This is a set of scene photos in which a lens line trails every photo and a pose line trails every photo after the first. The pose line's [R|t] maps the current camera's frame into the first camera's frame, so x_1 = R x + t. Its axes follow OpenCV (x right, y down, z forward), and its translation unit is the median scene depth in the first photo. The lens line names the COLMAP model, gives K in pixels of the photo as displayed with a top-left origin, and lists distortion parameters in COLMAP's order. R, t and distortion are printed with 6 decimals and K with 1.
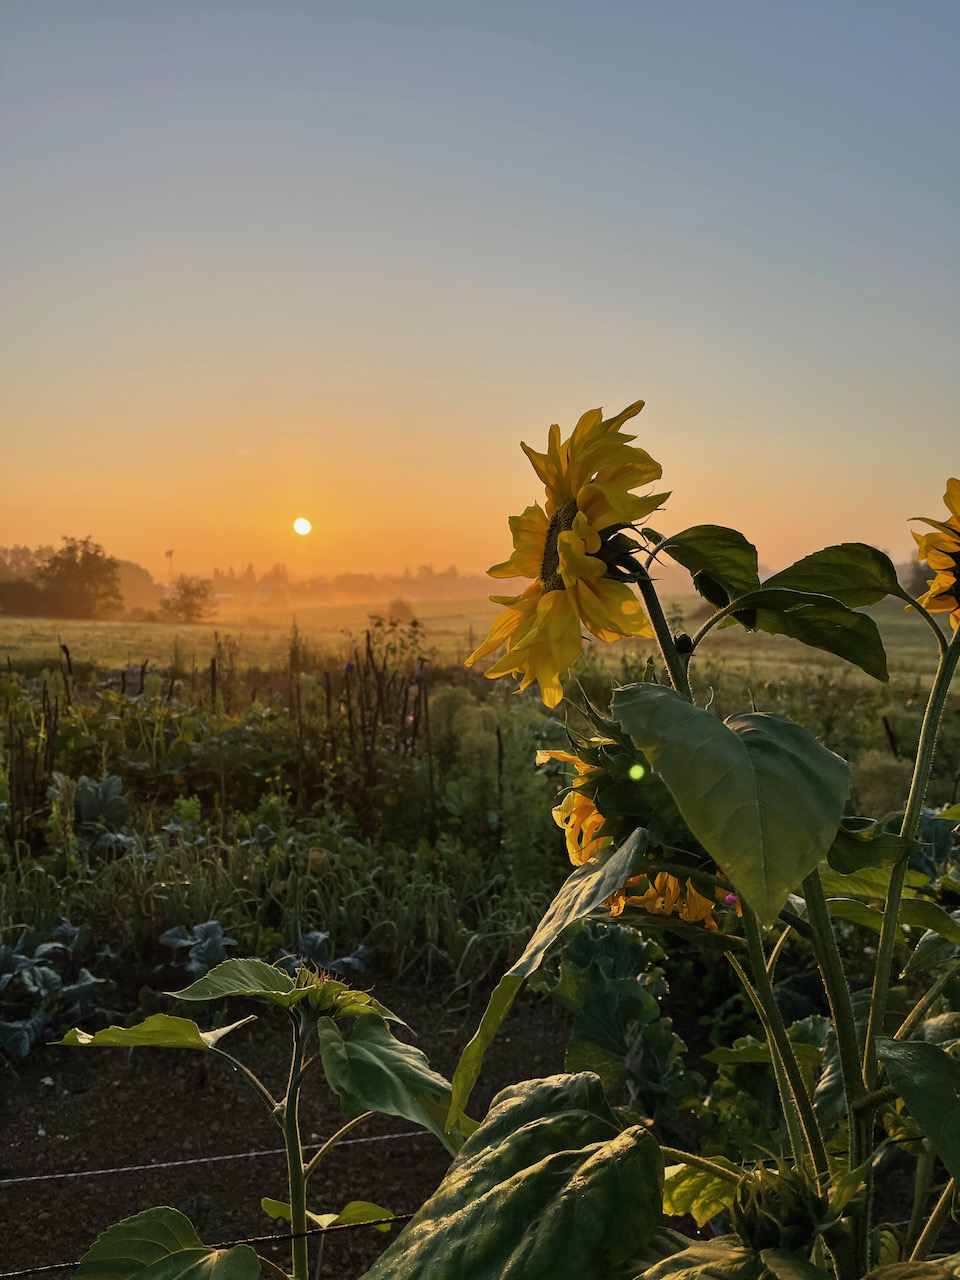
lens RADIAL K [[951.0, 0, 485.8], [0, 951.0, 638.8], [0, 0, 1]] dist [0.068582, -0.078772]
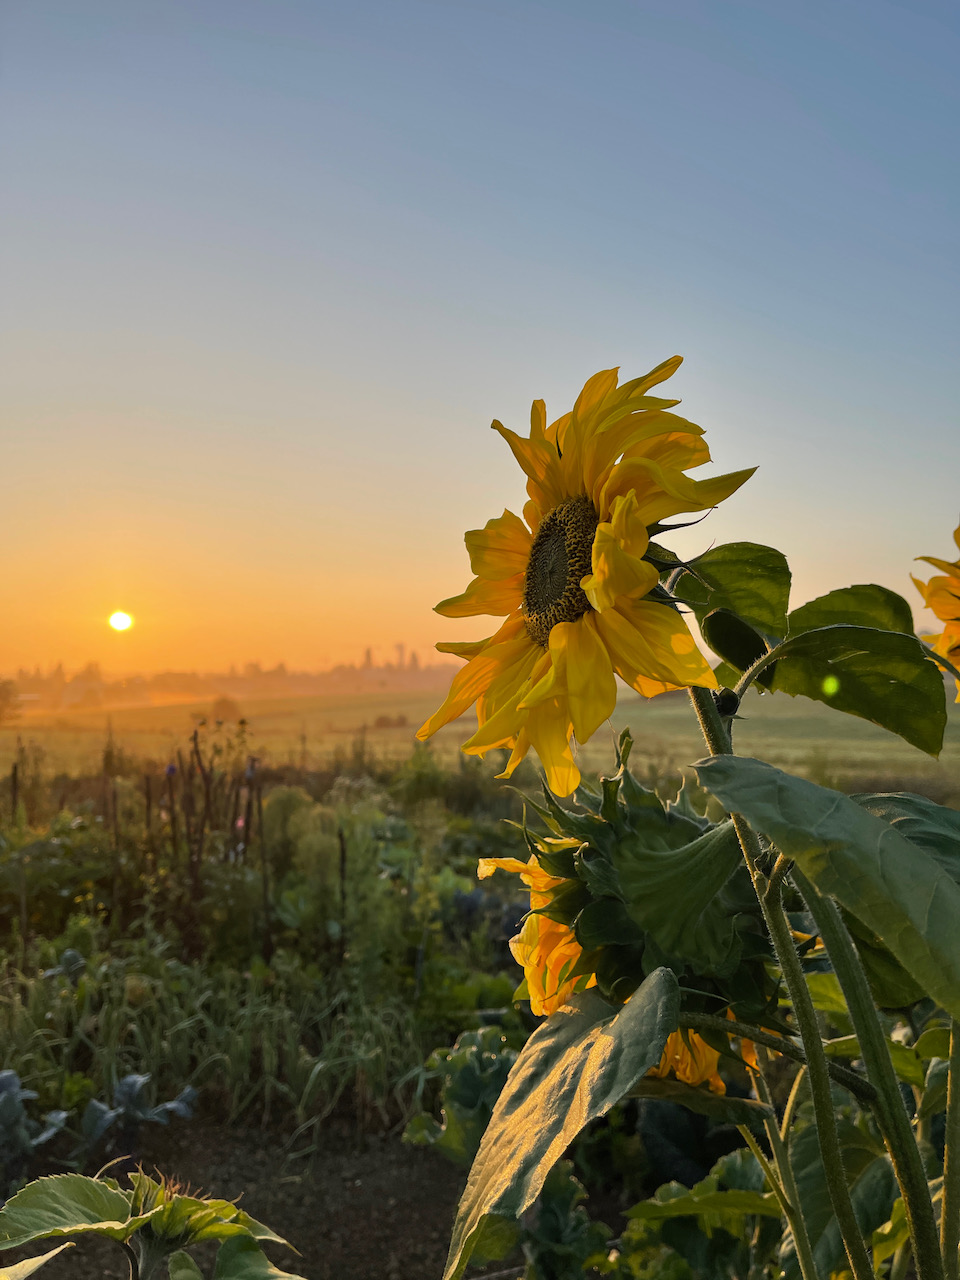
lens RADIAL K [[951.0, 0, 481.7], [0, 951.0, 650.2], [0, 0, 1]] dist [0.068582, -0.078772]
pose [[0.985059, -0.004999, 0.172142, -0.015233], [0.020372, 0.995943, -0.087652, 0.004016], [-0.171006, 0.089849, 0.981165, 0.051386]]
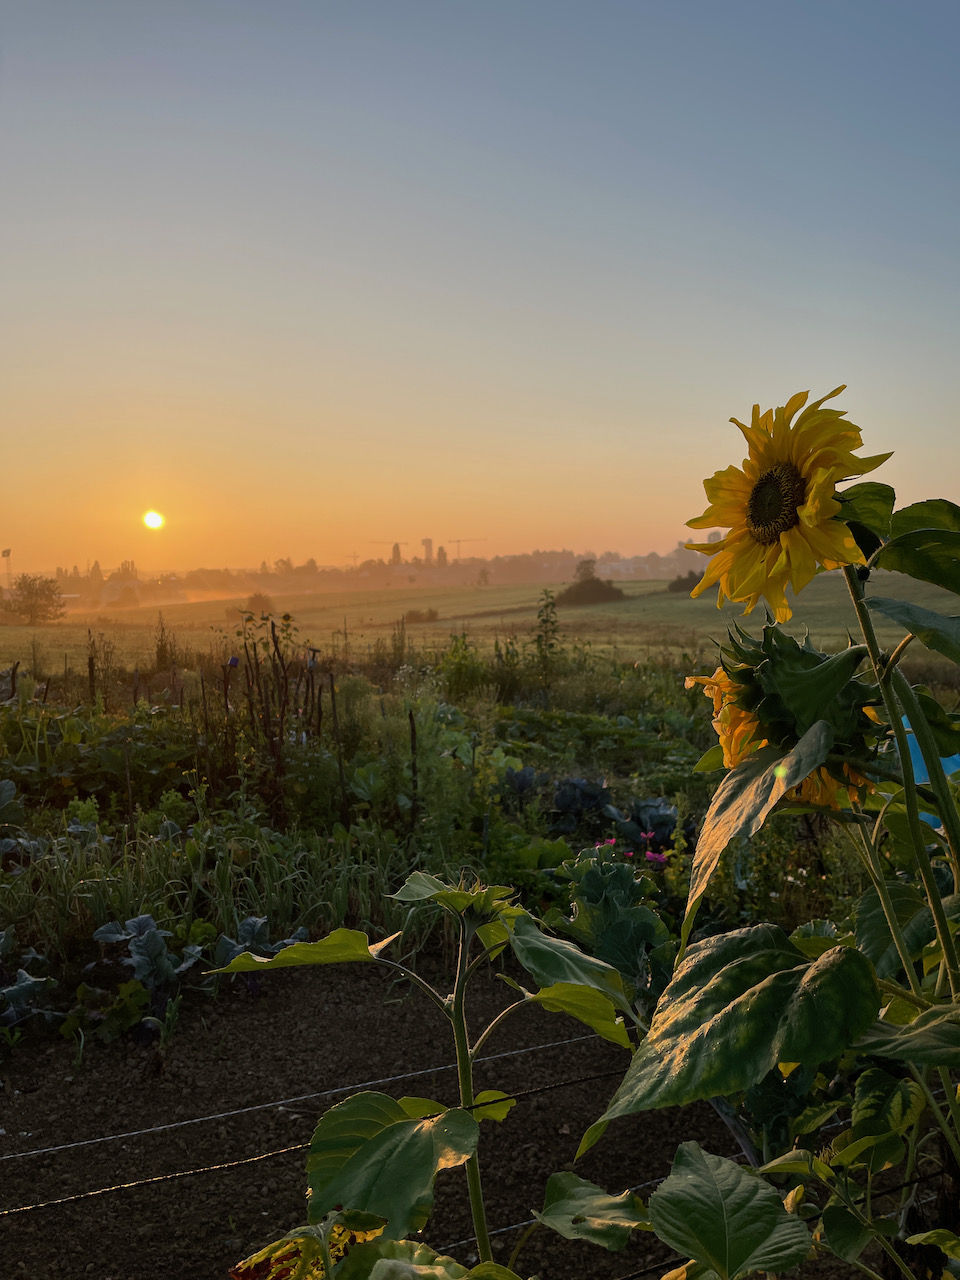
lens RADIAL K [[951.0, 0, 474.2], [0, 951.0, 630.8], [0, 0, 1]] dist [0.068582, -0.078772]
pose [[0.990083, -0.032234, 0.136736, -0.078528], [0.032253, 0.999478, 0.002074, 0.010017], [-0.136732, 0.002357, 0.990605, -0.034902]]
